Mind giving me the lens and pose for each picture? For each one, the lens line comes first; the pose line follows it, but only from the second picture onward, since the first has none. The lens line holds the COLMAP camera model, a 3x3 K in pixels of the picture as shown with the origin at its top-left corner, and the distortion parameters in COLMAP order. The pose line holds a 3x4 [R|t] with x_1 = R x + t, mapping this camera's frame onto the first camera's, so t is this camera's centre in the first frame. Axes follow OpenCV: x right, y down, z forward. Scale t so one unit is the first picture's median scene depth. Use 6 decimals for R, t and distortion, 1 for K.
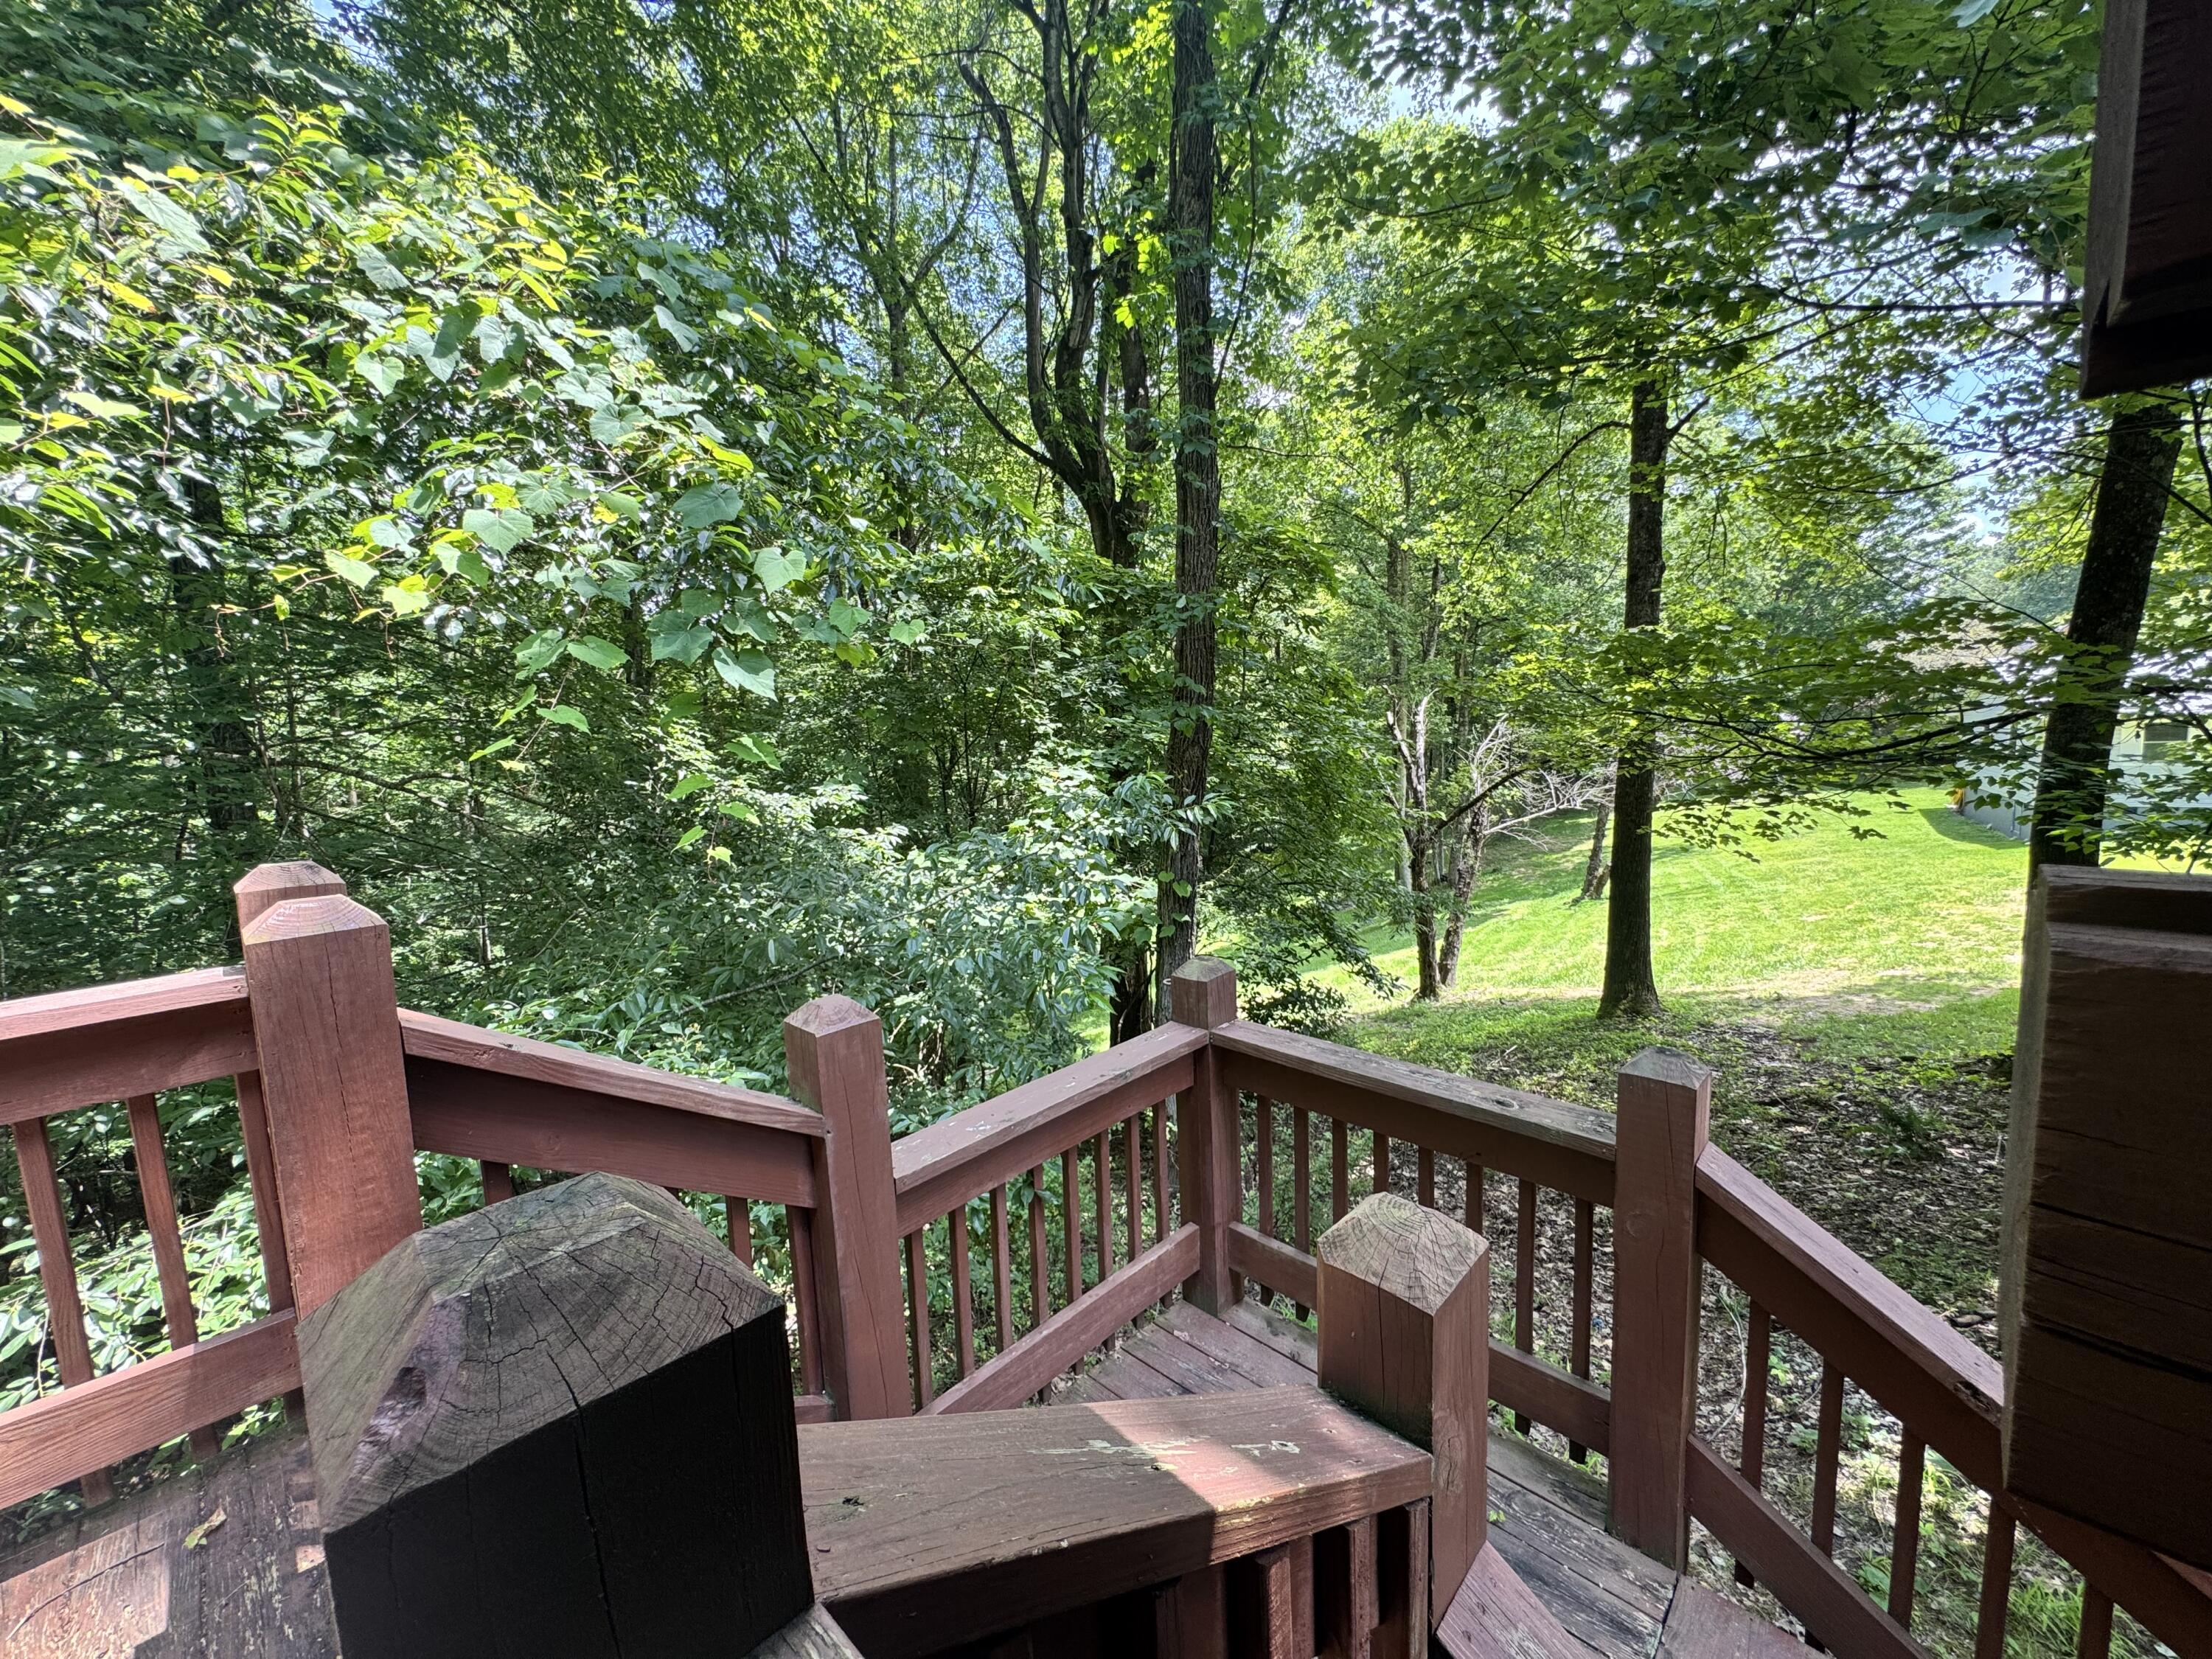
lens RADIAL K [[893.3, 0, 1106.0], [0, 893.3, 829.5], [0, 0, 1]] dist [0.001302, 0.000290]
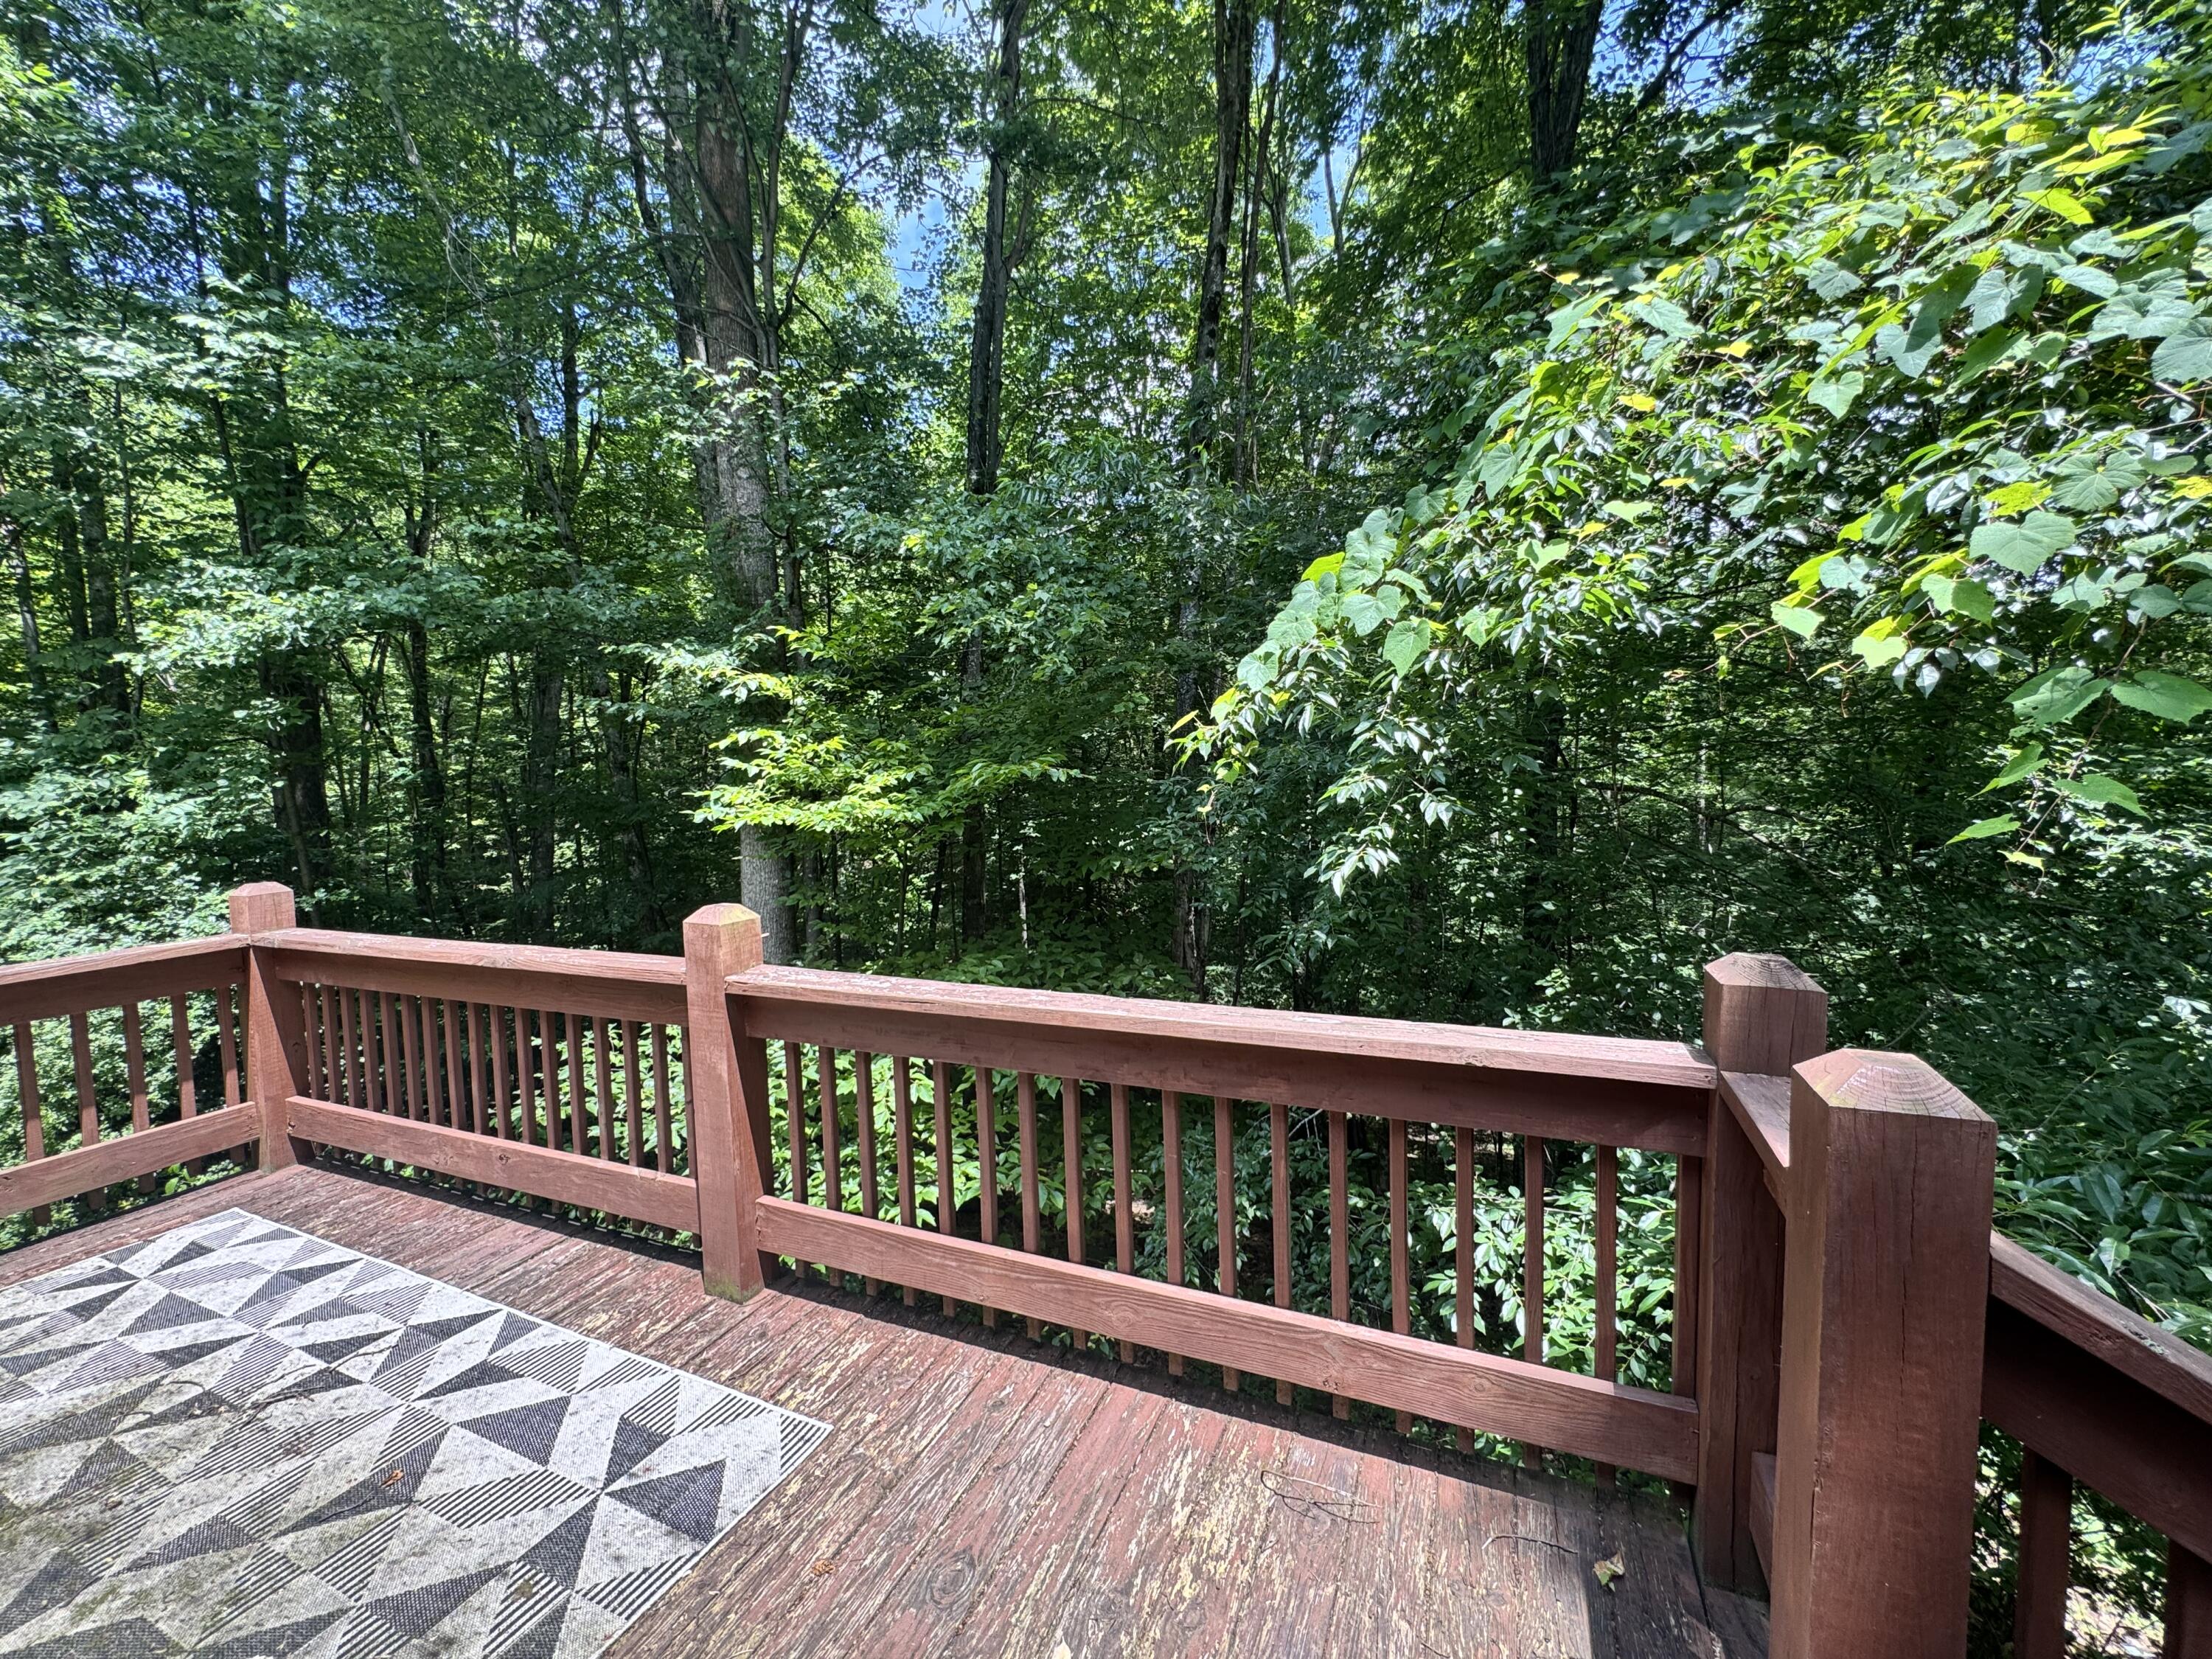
lens RADIAL K [[893.3, 0, 1106.0], [0, 893.3, 829.5], [0, 0, 1]] dist [0.001302, 0.000290]
pose [[0.358651, 0.092892, -0.928838, -0.189442], [-0.094613, 0.993530, 0.062829, -0.055818], [0.928664, 0.065347, 0.365119, 0.004342]]
